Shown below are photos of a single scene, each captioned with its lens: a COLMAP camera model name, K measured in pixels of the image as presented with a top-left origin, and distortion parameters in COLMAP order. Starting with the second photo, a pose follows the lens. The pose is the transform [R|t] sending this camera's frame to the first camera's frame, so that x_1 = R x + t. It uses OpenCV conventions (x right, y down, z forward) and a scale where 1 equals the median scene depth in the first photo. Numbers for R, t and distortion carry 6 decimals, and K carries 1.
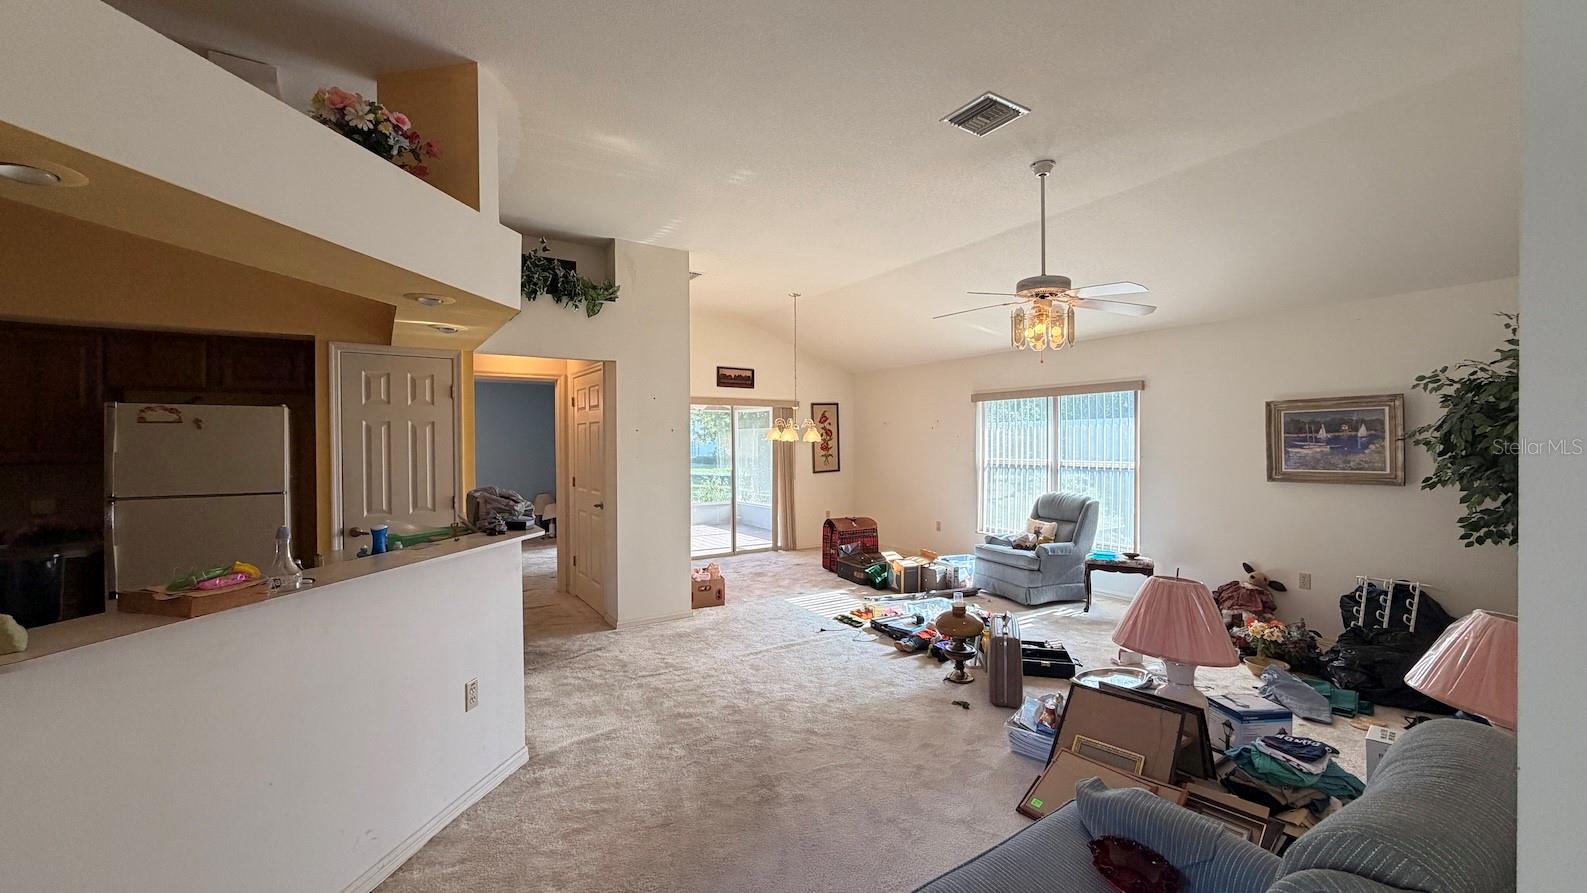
lens RADIAL K [[636.1, 0, 793.5], [0, 636.1, 446.7], [0, 0, 1]] dist [0.005436, 0.000356]
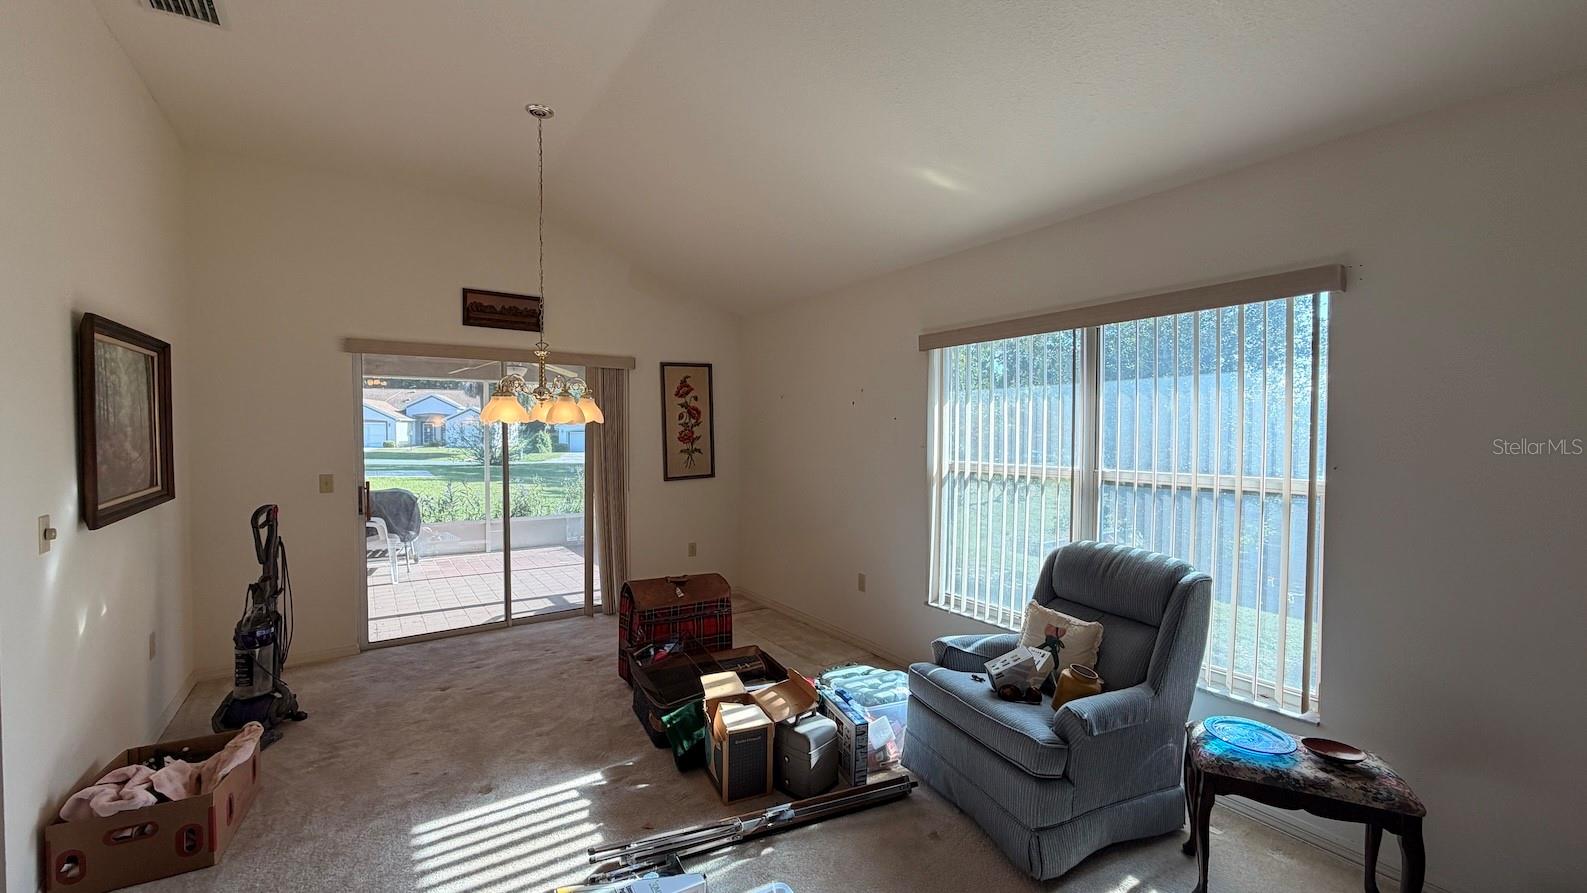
lens RADIAL K [[636.1, 0, 789.3], [0, 636.1, 447.9], [0, 0, 1]] dist [0.005436, 0.000356]
pose [[0.999926, 0.003766, 0.011592, 0.204853], [-0.003982, 0.999818, 0.018670, -0.000911], [-0.011520, -0.018715, 0.999758, 0.588887]]
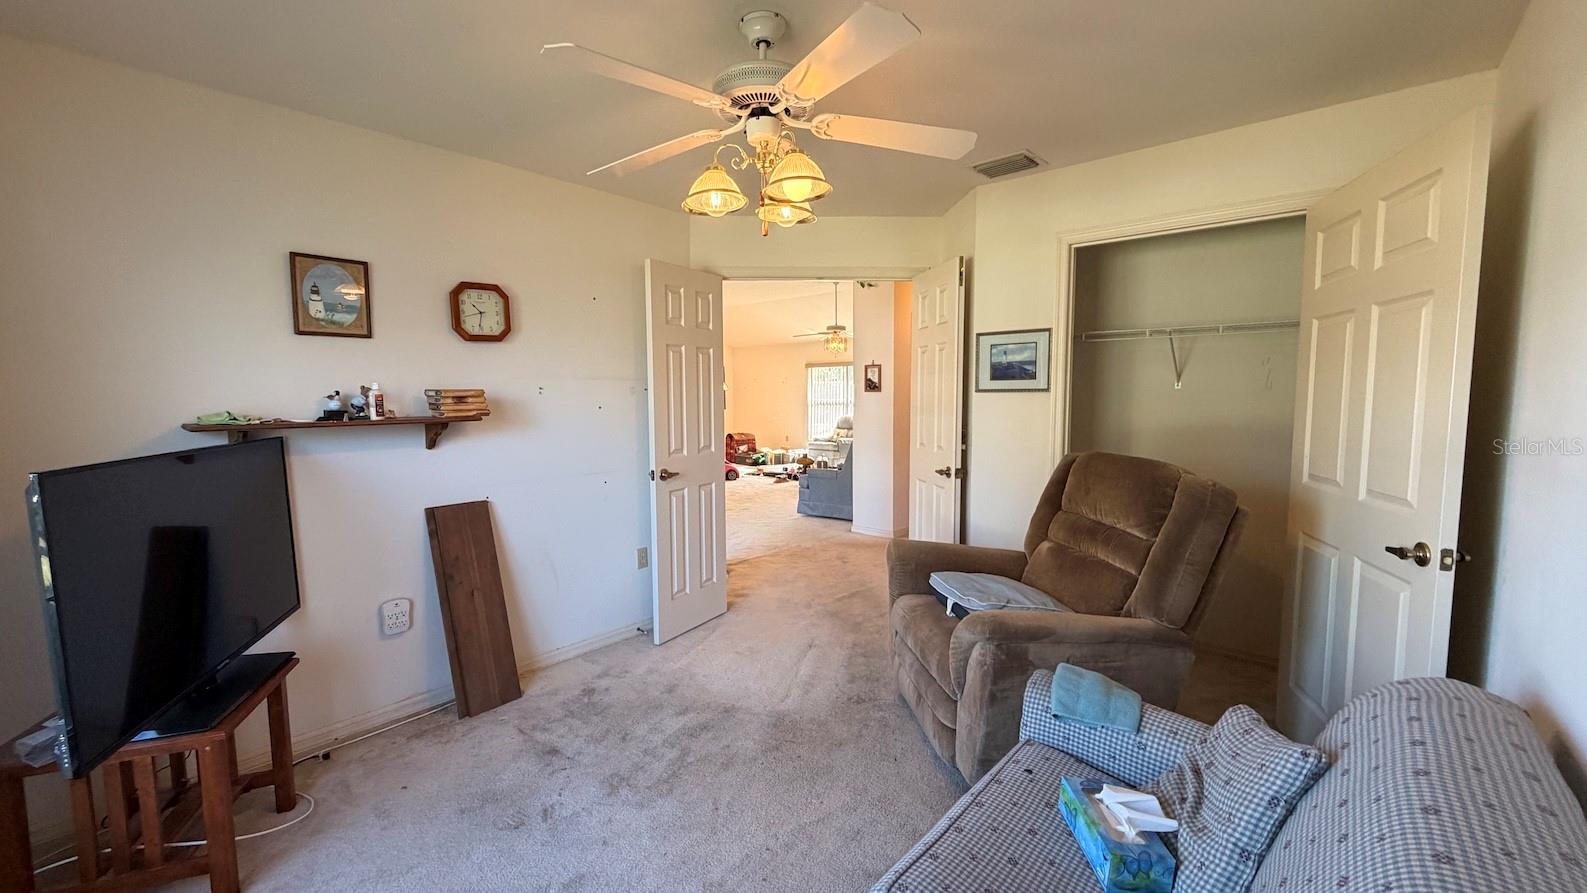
lens RADIAL K [[636.1, 0, 791.3], [0, 636.1, 448.9], [0, 0, 1]] dist [0.005436, 0.000356]
pose [[0.963947, -0.024569, 0.264957, -0.293544], [0.004246, 0.997022, 0.077002, 0.023728], [-0.266060, -0.073100, 0.961181, -0.898153]]
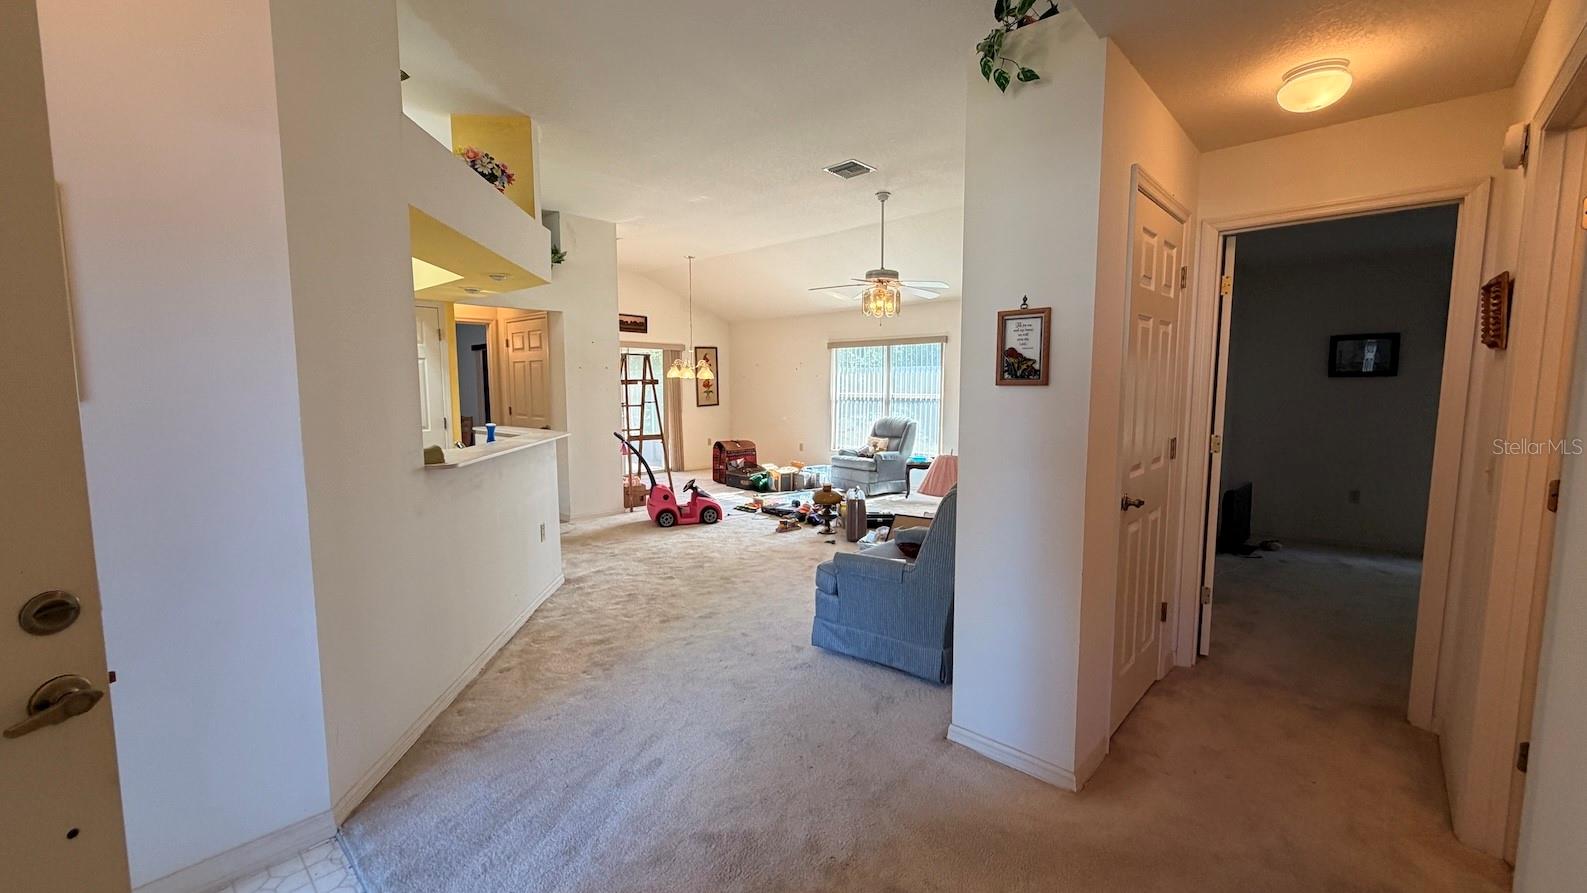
lens RADIAL K [[636.1, 0, 799.0], [0, 636.1, 452.7], [0, 0, 1]] dist [0.005436, 0.000356]
pose [[0.968787, -0.022256, 0.246894, -0.116076], [-0.002178, 0.995159, 0.098251, 0.014517], [-0.247886, -0.095722, 0.964049, -0.287190]]
